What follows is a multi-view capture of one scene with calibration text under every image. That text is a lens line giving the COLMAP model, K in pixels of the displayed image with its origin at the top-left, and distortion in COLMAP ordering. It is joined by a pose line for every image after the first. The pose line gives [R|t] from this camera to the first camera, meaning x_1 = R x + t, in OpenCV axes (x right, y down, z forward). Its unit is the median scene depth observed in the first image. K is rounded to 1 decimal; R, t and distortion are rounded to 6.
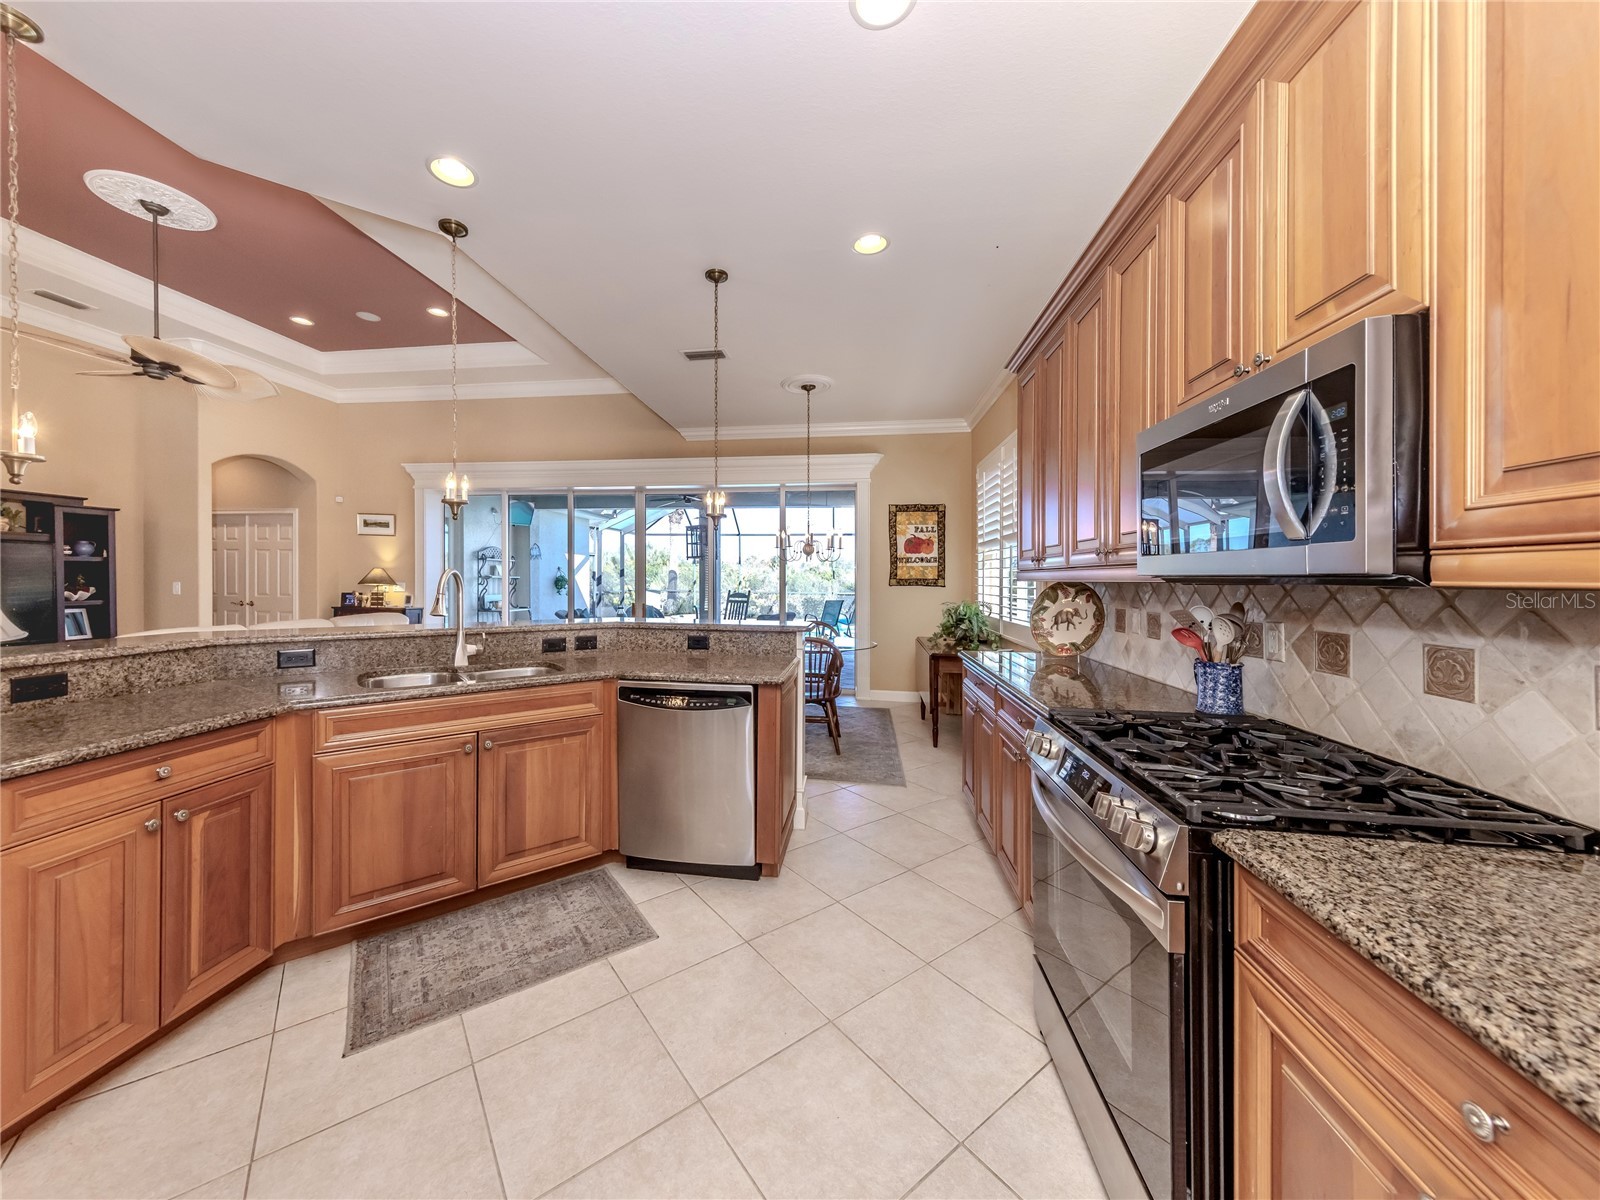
lens RADIAL K [[580.8, 0, 773.9], [0, 580.8, 580.6], [0, 0, 1]] dist [-0.001065, -0.000076]
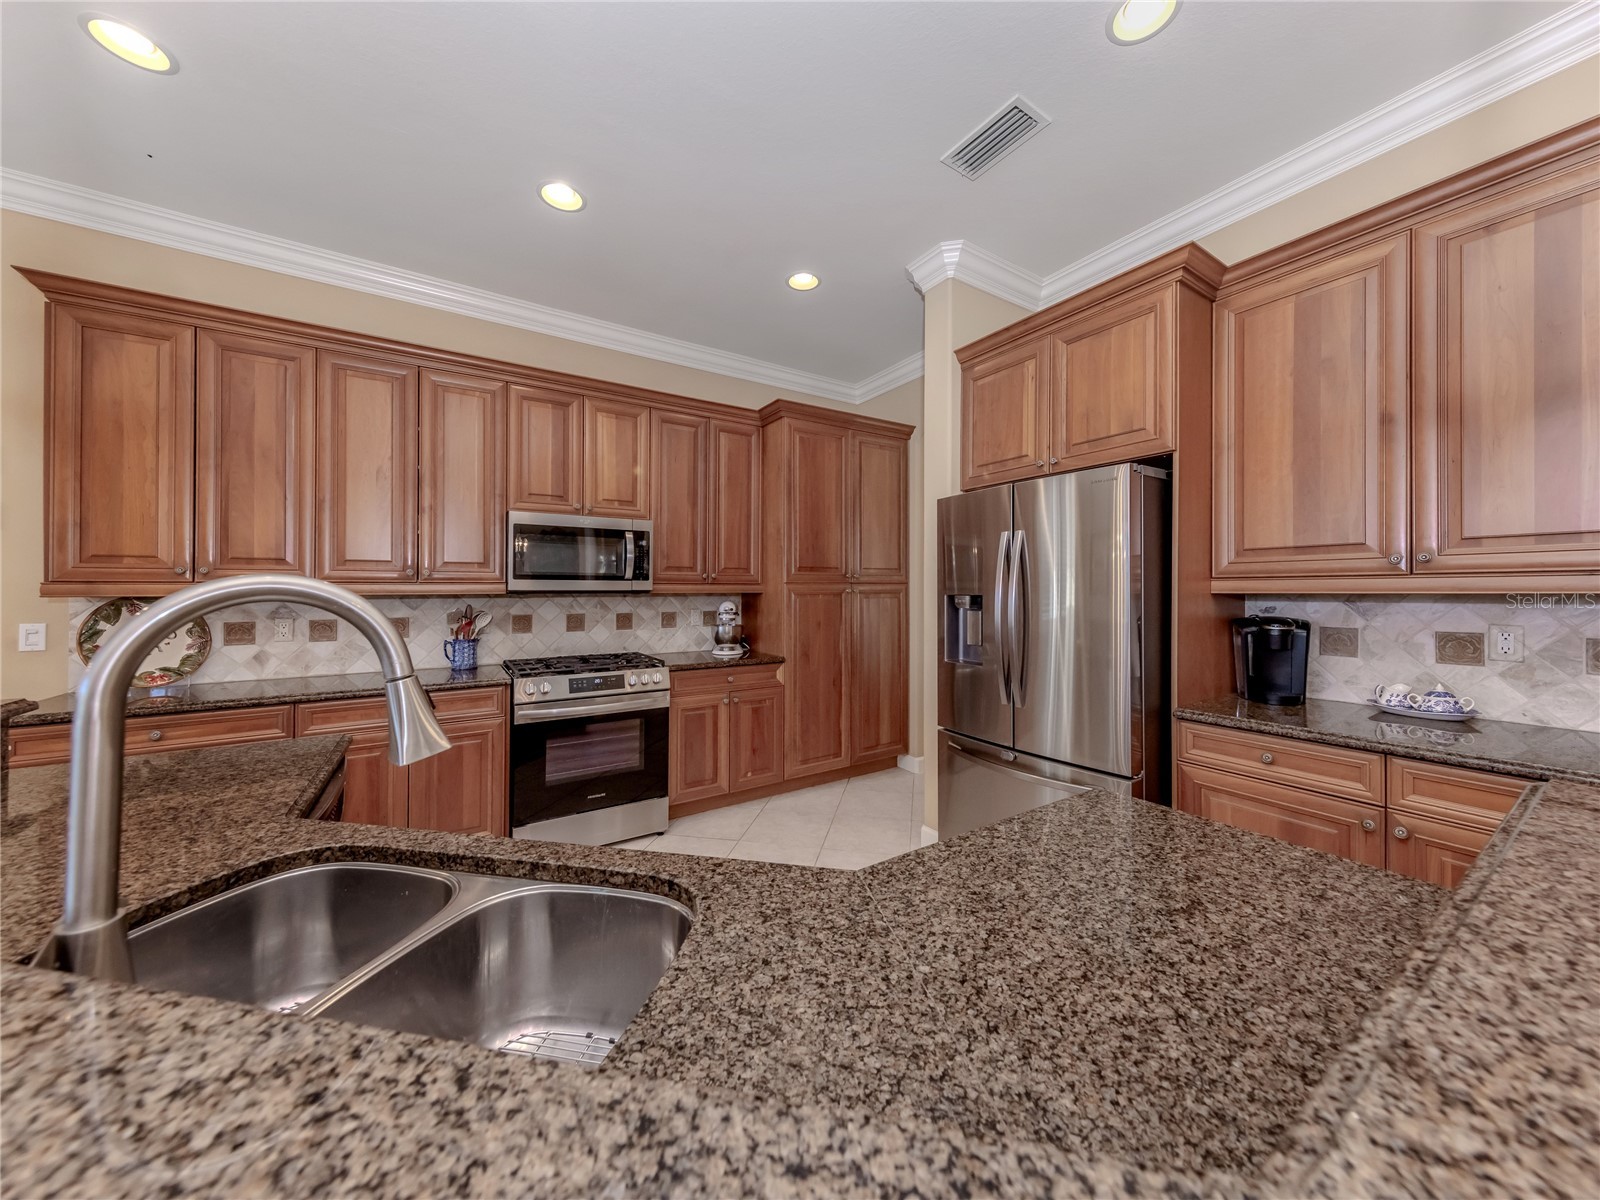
lens RADIAL K [[578.1, 0, 800.0], [0, 578.1, 600.0], [0, 0, 1]] dist [0.001230, 0.000128]
pose [[-0.667802, -0.021134, 0.744039, -0.356297], [-0.001598, 0.999635, 0.026959, -0.008095], [-0.744338, 0.016814, -0.667592, 0.415130]]
